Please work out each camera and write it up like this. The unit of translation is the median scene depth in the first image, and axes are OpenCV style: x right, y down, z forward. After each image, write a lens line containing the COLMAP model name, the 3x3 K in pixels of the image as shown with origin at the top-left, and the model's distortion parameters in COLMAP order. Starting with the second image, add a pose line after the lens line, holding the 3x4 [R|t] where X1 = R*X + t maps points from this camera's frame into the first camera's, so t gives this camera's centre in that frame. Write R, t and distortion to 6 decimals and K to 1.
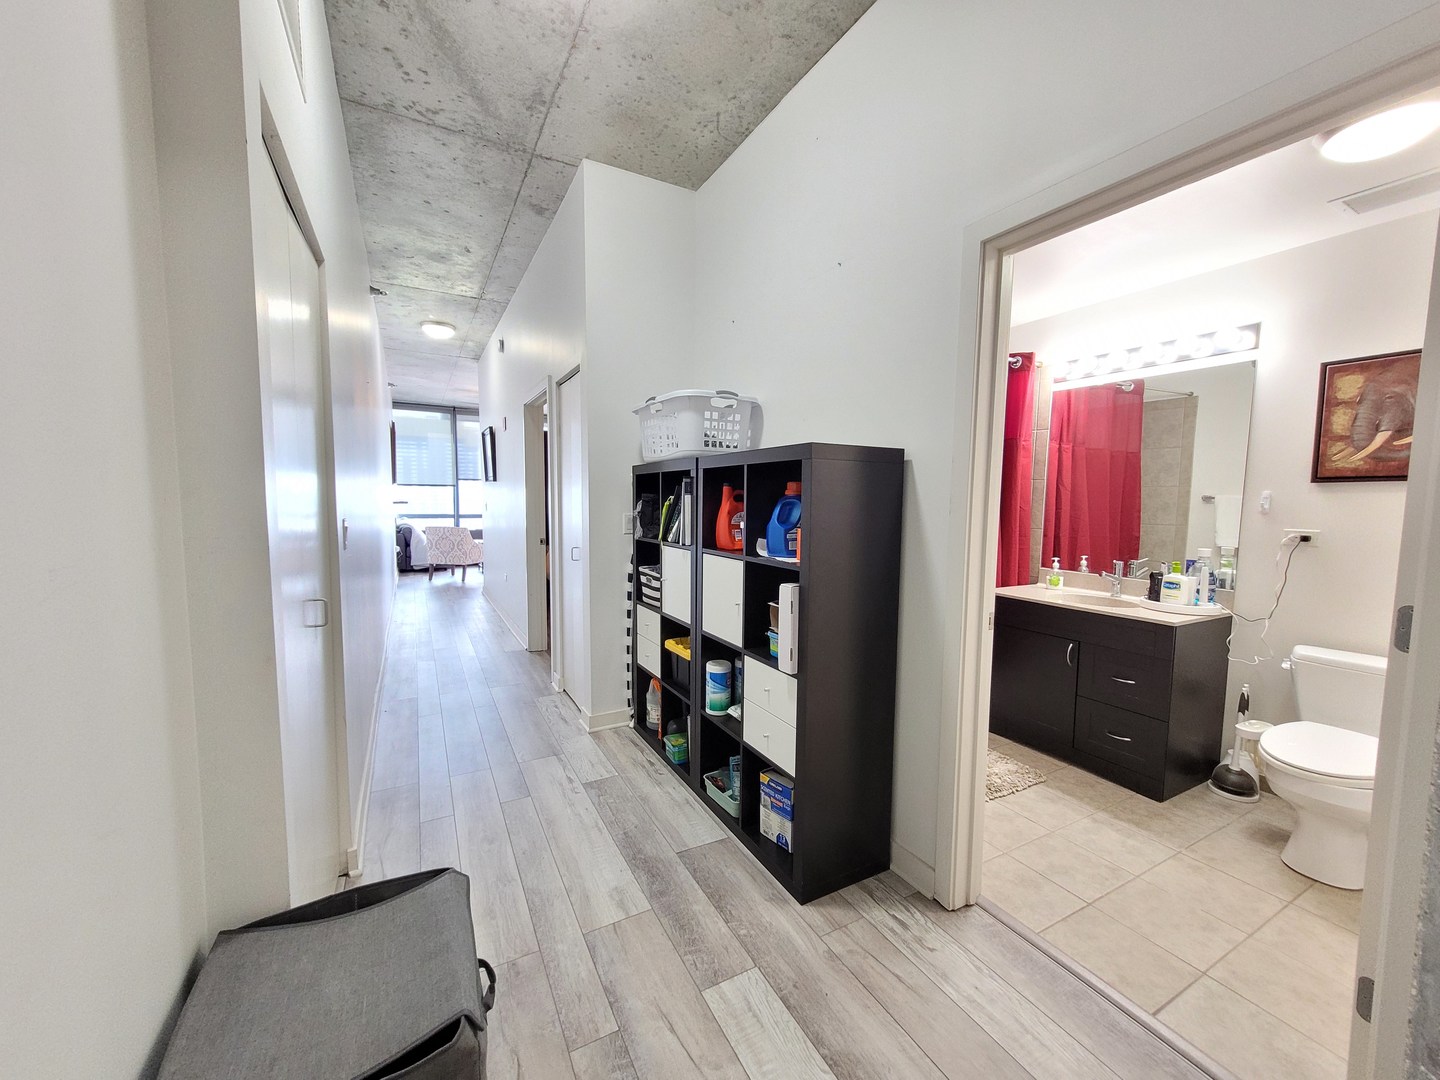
lens RADIAL K [[560.9, 0, 724.8], [0, 560.9, 542.7], [0, 0, 1]] dist [0.014229, -0.002563]
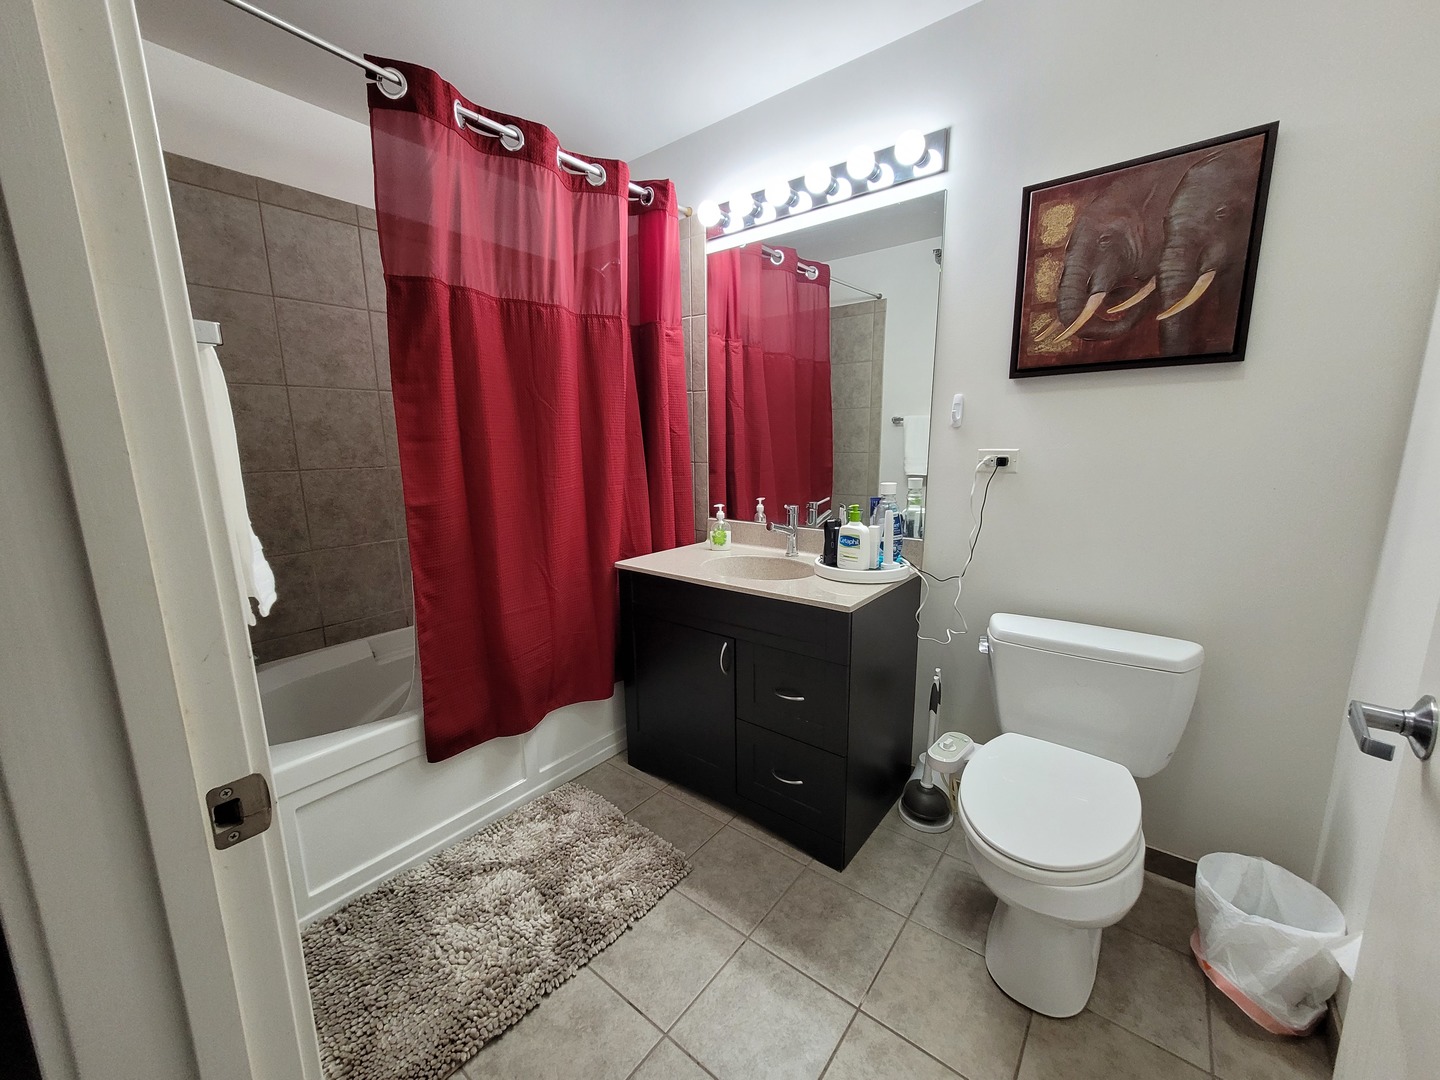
lens RADIAL K [[560.9, 0, 721.1], [0, 560.9, 540.8], [0, 0, 1]] dist [0.014229, -0.002563]
pose [[0.921833, -0.092639, 0.376354, 0.408444], [0.054418, 0.992332, 0.110973, -0.005882], [-0.383749, -0.081818, 0.919806, 0.457610]]
